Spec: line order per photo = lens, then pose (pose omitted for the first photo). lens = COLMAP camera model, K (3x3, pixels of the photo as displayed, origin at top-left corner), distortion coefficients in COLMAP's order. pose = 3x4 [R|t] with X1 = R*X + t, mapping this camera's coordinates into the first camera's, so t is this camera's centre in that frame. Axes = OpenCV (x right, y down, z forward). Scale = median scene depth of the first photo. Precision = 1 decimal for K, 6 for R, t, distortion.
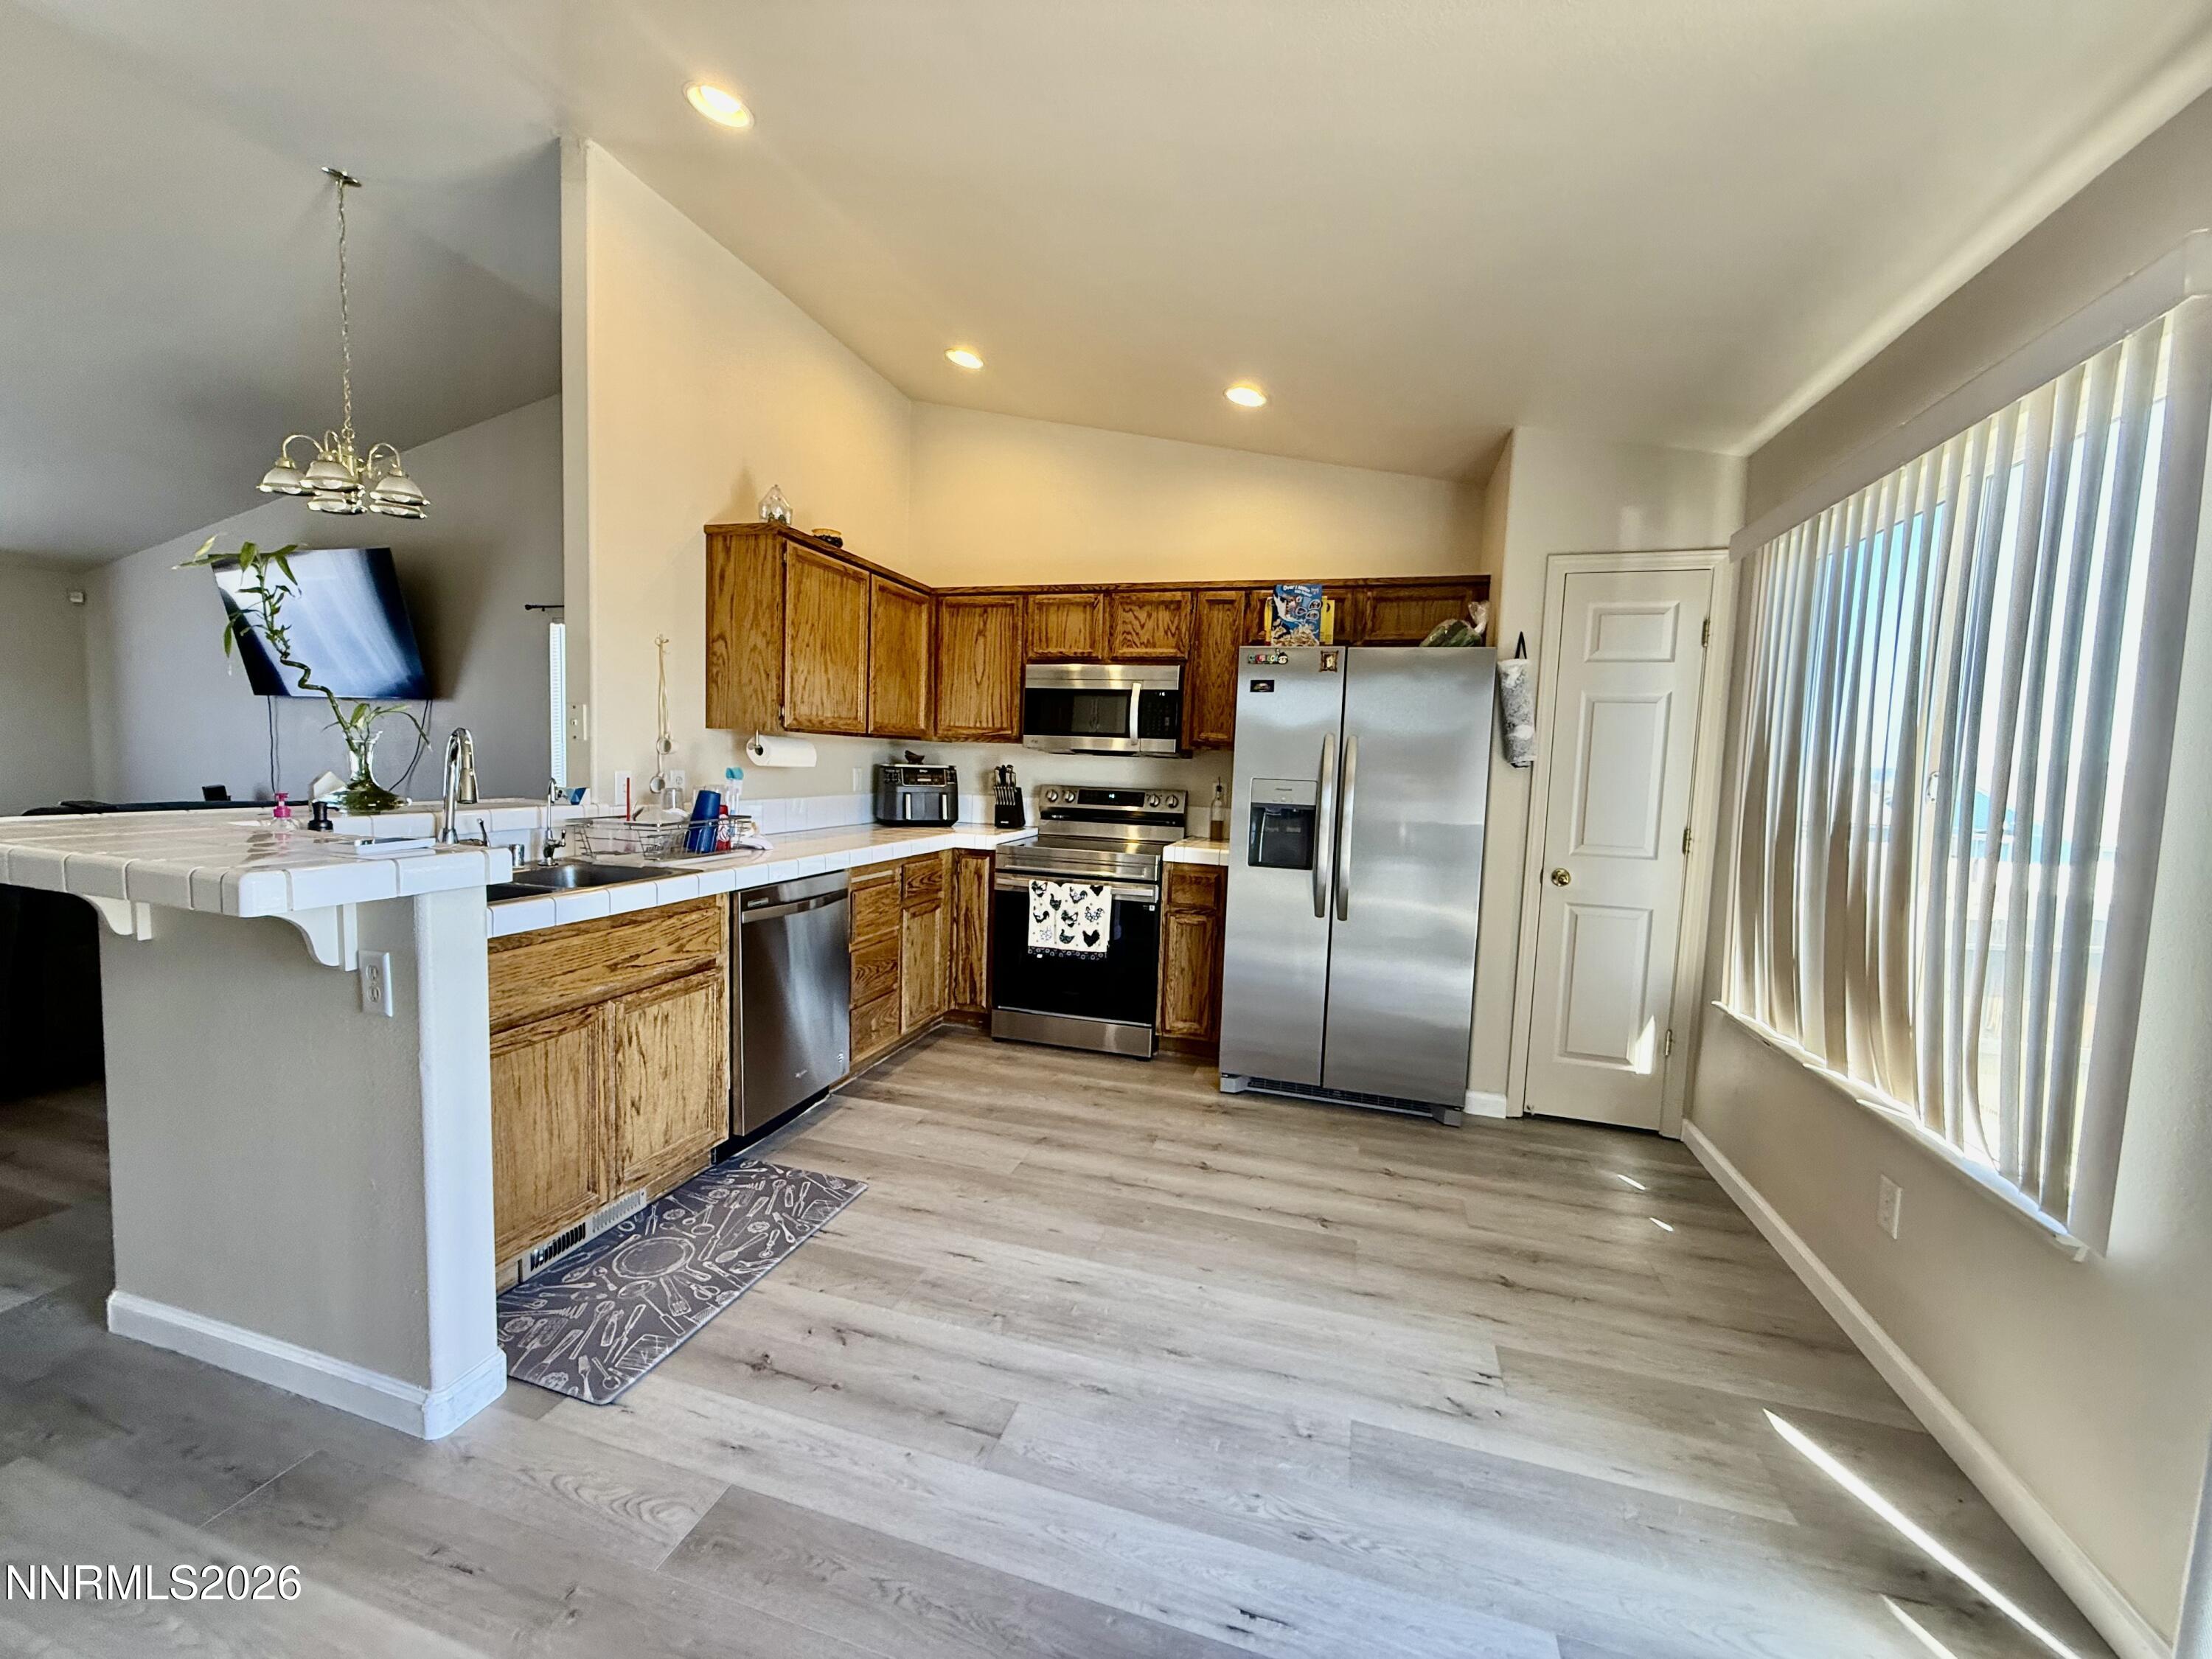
lens RADIAL K [[874.6, 0, 1103.0], [0, 874.6, 822.9], [0, 0, 1]] dist [-0.001928, 0.000420]
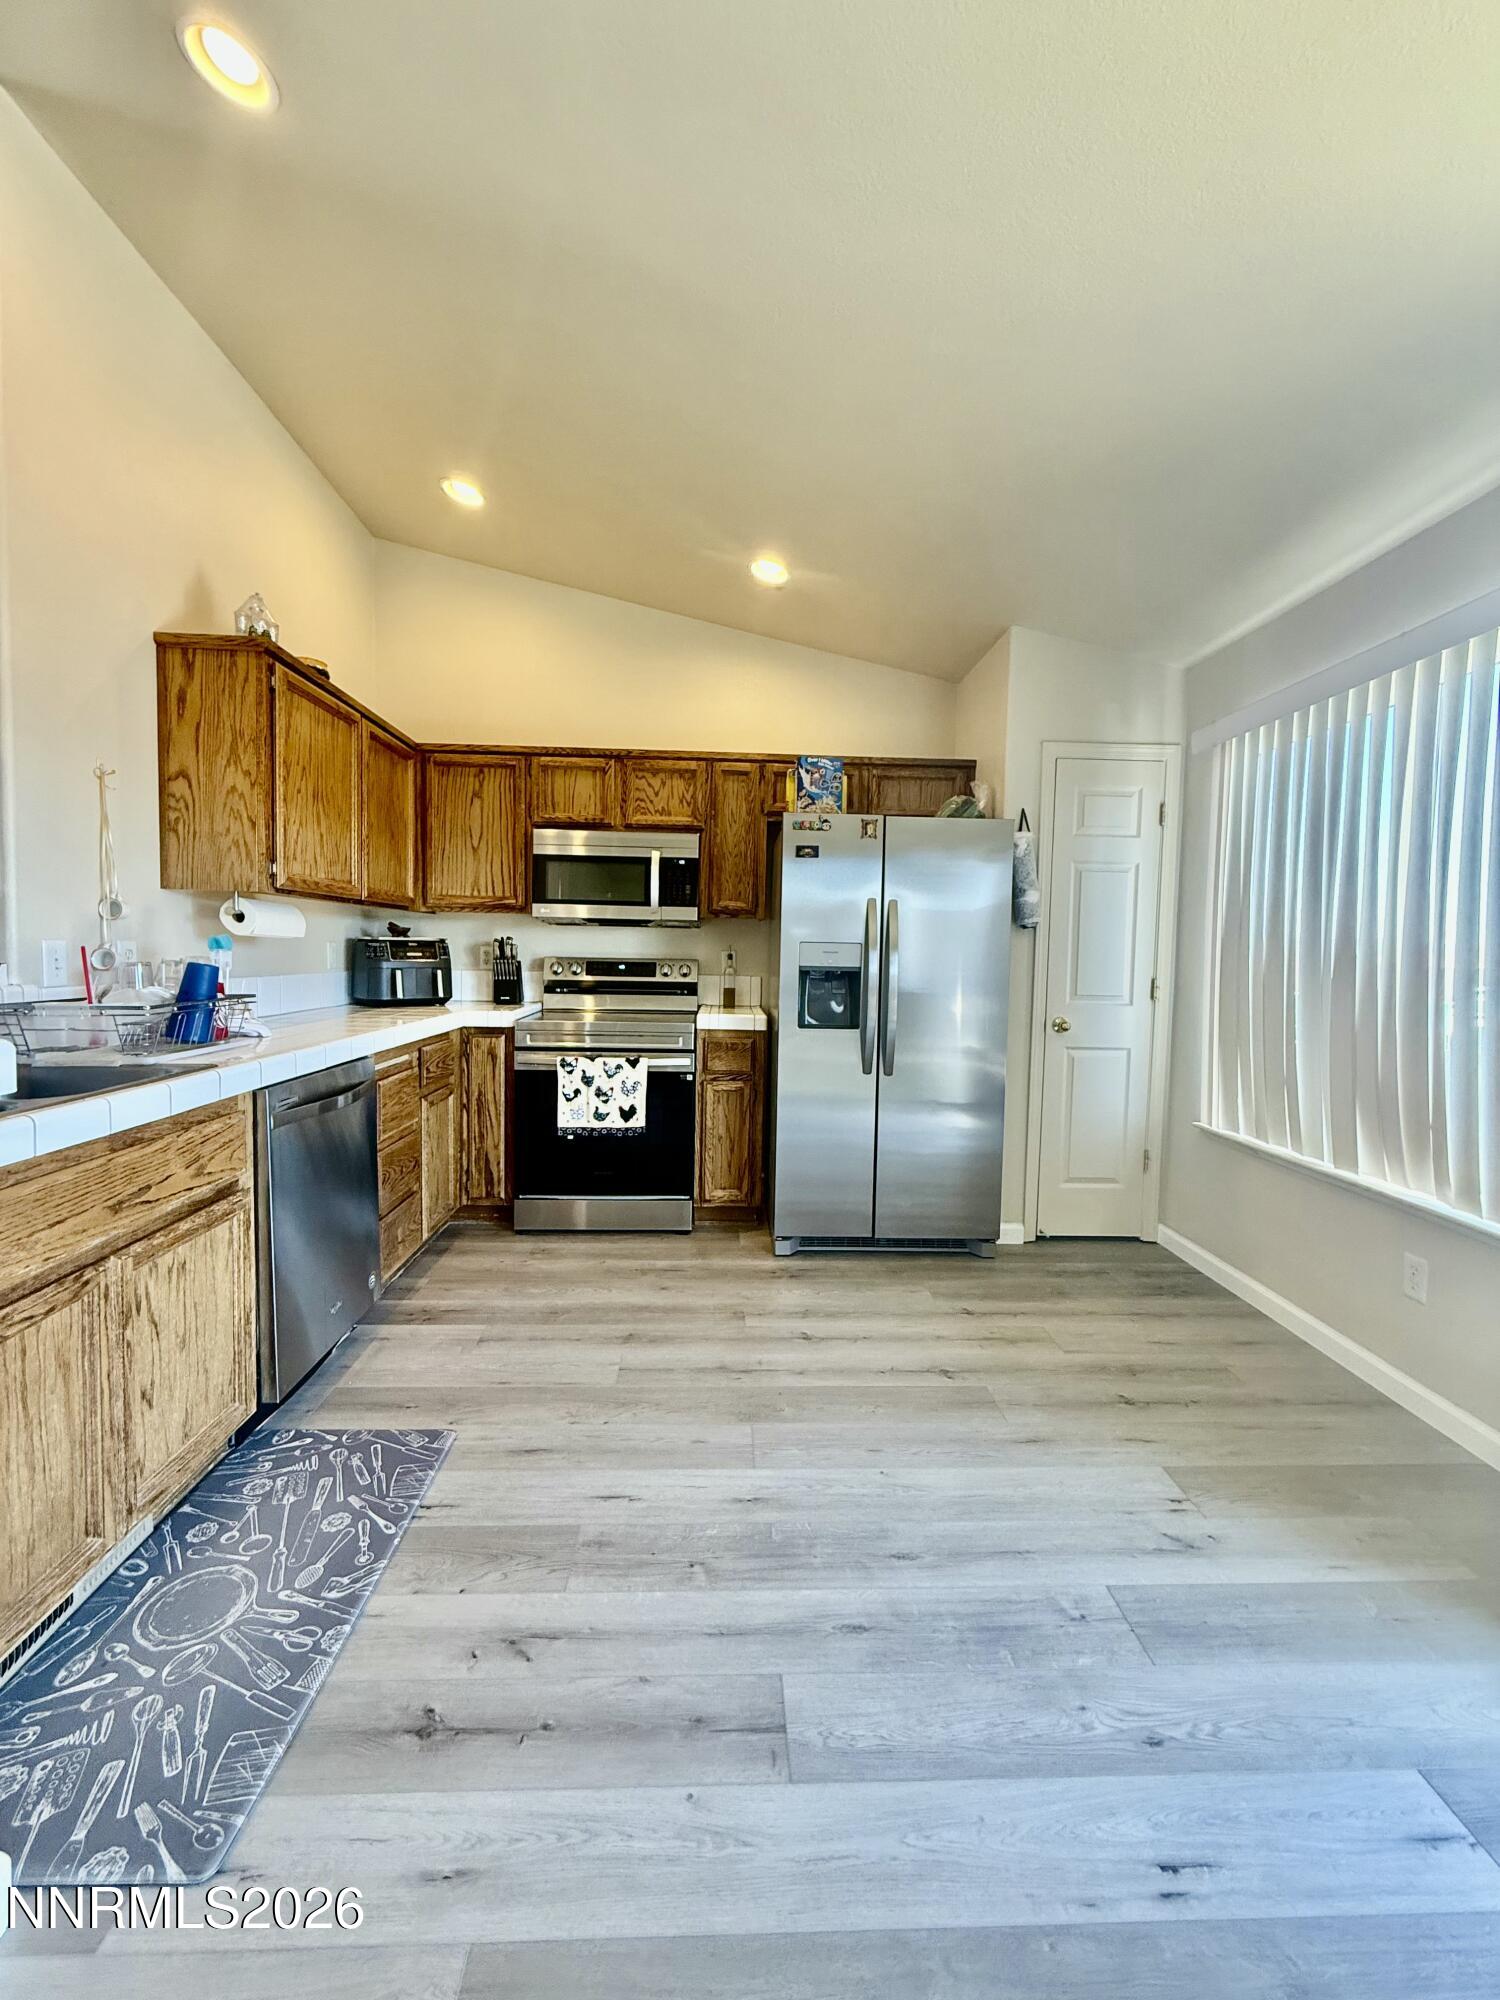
lens RADIAL K [[790.8, 0, 750.2], [0, 790.8, 989.0], [0, 0, 1]] dist [-0.001928, 0.000420]
pose [[0.945716, -0.032892, 0.323327, -0.199659], [0.037992, 0.999233, -0.009471, 0.010541], [-0.322767, 0.021241, 0.946240, 0.165132]]
